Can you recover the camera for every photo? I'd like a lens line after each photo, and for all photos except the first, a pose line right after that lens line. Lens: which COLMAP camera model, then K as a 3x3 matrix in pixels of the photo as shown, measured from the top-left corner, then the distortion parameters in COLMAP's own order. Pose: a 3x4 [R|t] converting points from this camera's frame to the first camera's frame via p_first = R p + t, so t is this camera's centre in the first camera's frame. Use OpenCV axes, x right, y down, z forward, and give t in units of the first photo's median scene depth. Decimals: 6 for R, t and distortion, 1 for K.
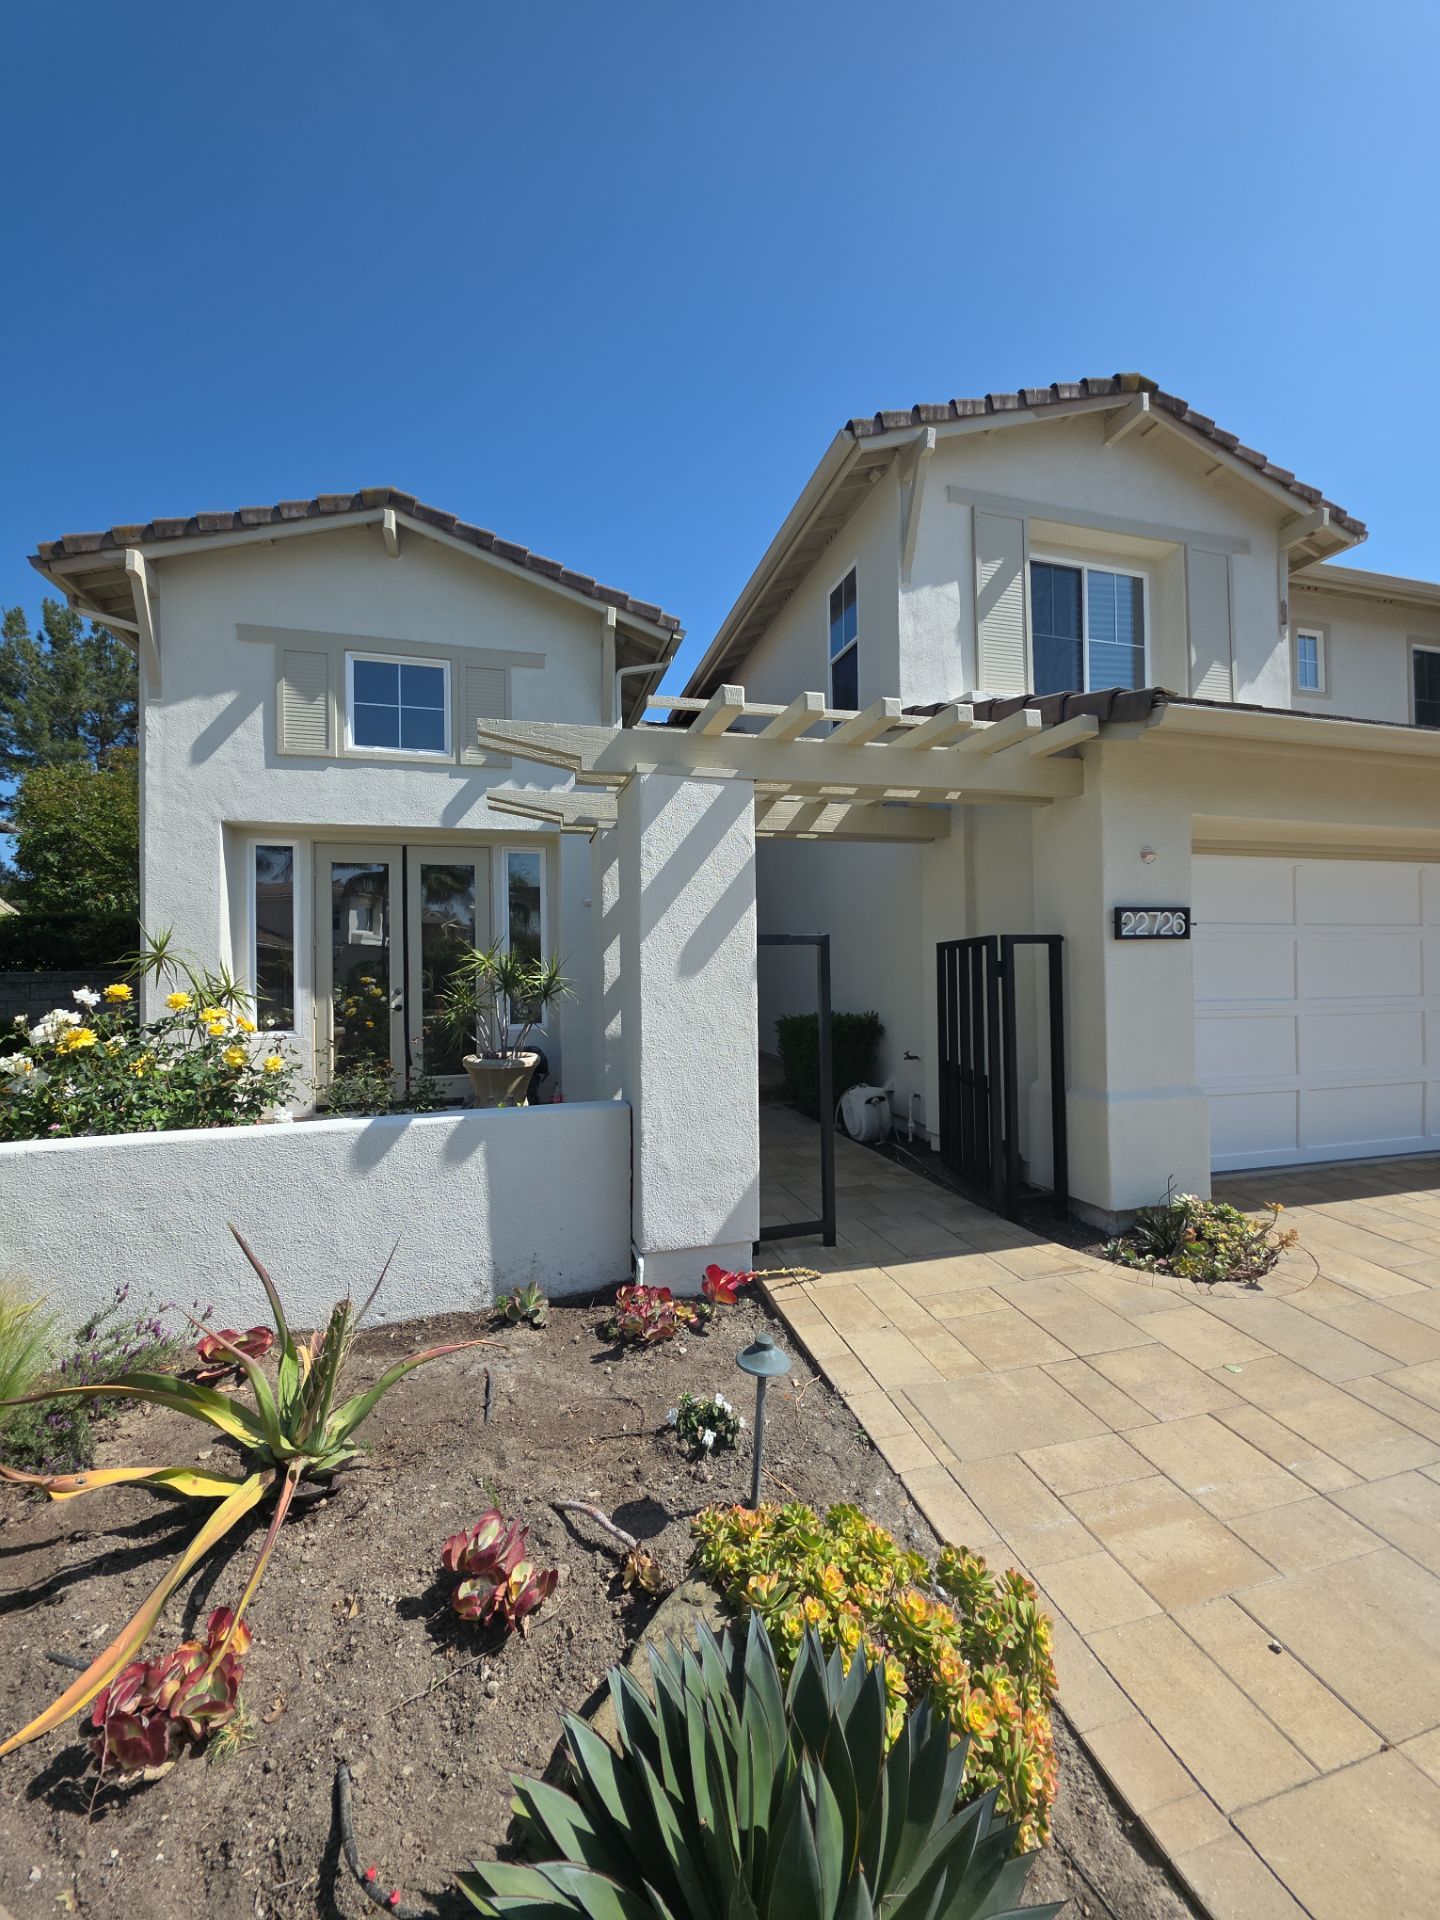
lens RADIAL K [[762.0, 0, 723.0], [0, 762.0, 956.9], [0, 0, 1]] dist [0.003073, -0.000028]
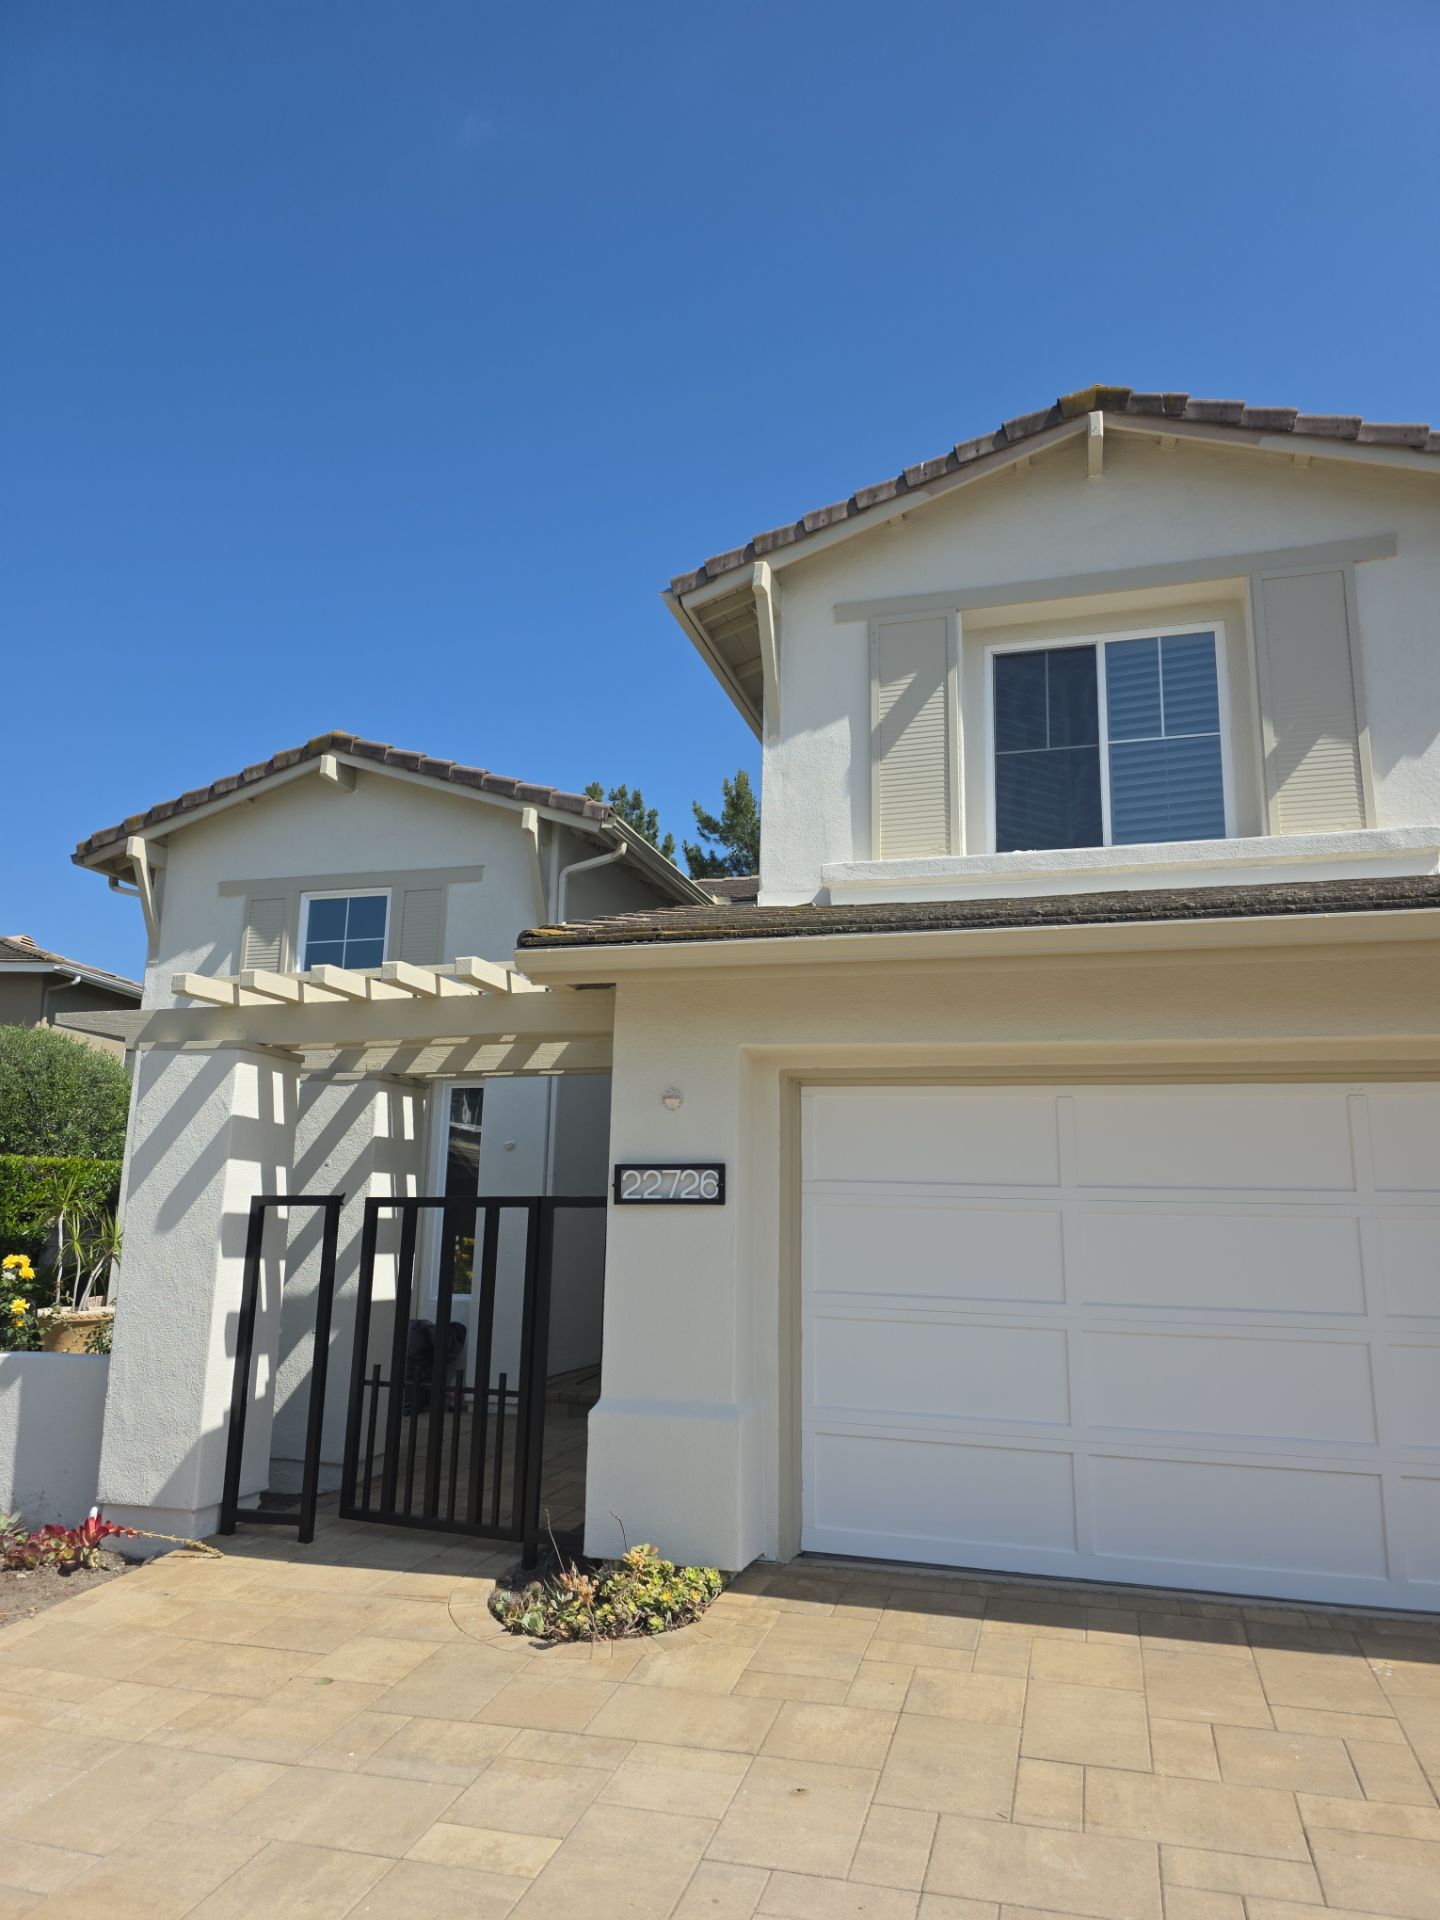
lens RADIAL K [[1280.3, 0, 720.0], [0, 1280.3, 960.0], [0, 0, 1]] dist [0.087758, -0.105773]
pose [[0.849090, -0.081678, -0.521896, 0.864440], [-0.019546, 0.982439, -0.185555, -0.016931], [0.527887, 0.167754, 0.832583, -0.093551]]
